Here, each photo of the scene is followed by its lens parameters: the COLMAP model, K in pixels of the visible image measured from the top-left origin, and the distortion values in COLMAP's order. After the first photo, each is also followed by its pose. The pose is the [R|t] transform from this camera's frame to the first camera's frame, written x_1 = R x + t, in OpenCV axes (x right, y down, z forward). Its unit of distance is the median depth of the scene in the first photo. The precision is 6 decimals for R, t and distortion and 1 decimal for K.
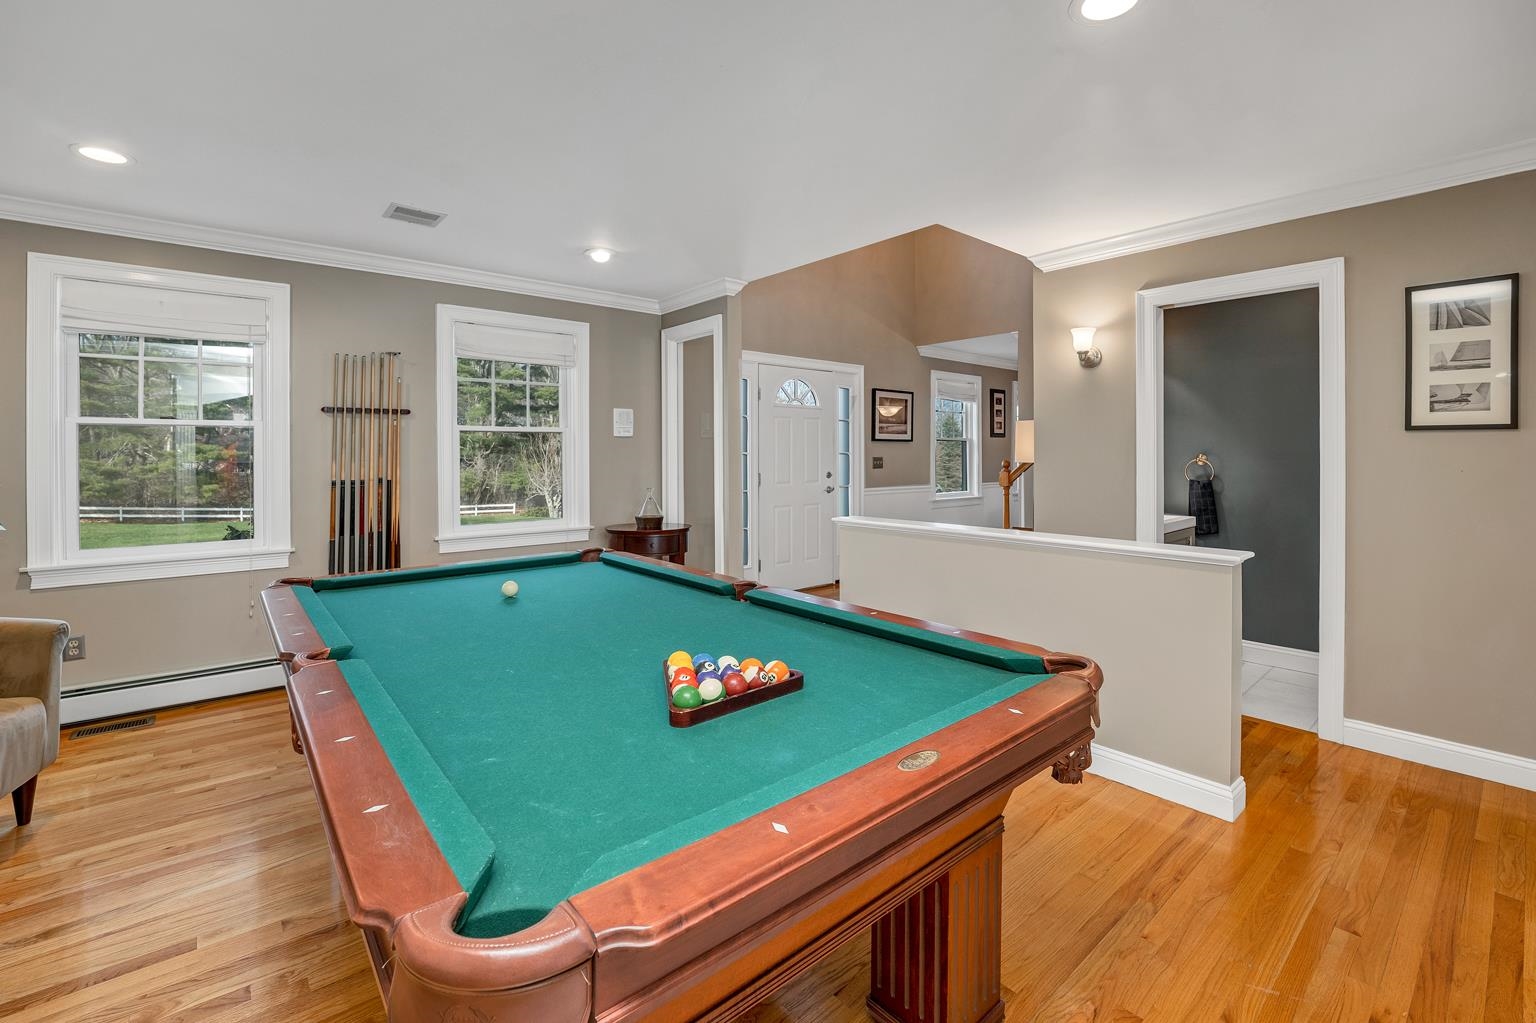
lens RADIAL K [[656.7, 0, 764.5], [0, 656.7, 458.9], [0, 0, 1]] dist [-0.011860, 0.000303]
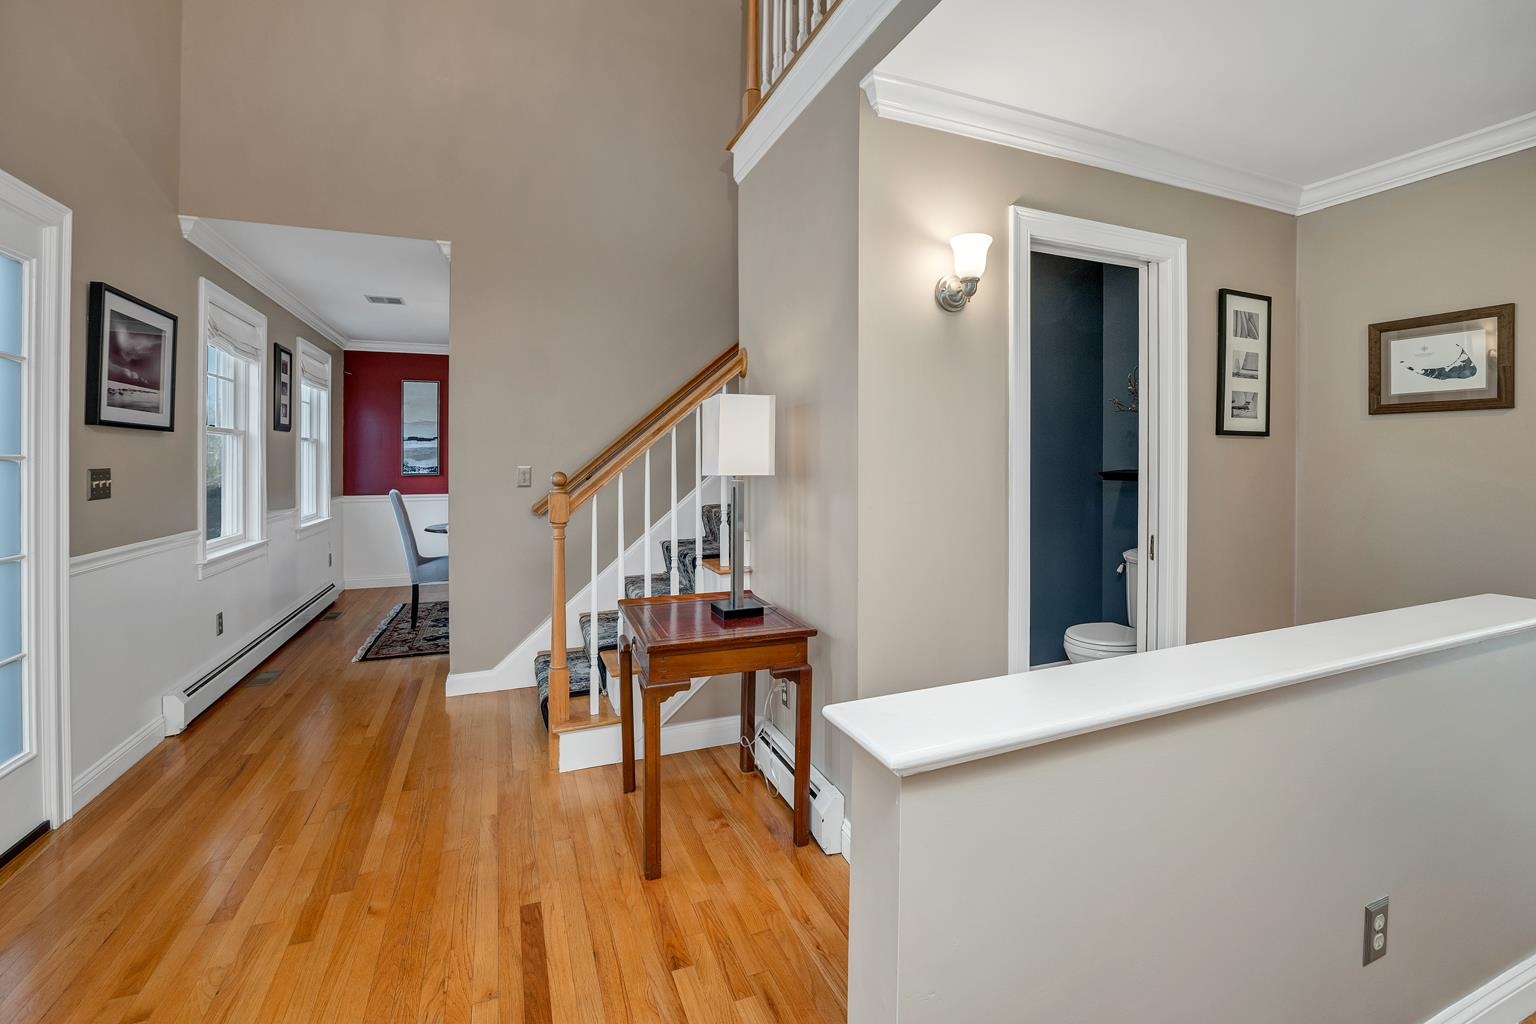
lens RADIAL K [[656.7, 0, 764.5], [0, 656.7, 459.4], [0, 0, 1]] dist [-0.011860, 0.000303]
pose [[0.313678, -0.004540, 0.949518, -0.112421], [0.008186, 0.999964, 0.002077, -0.010920], [-0.949494, 0.007121, 0.313704, 0.973981]]
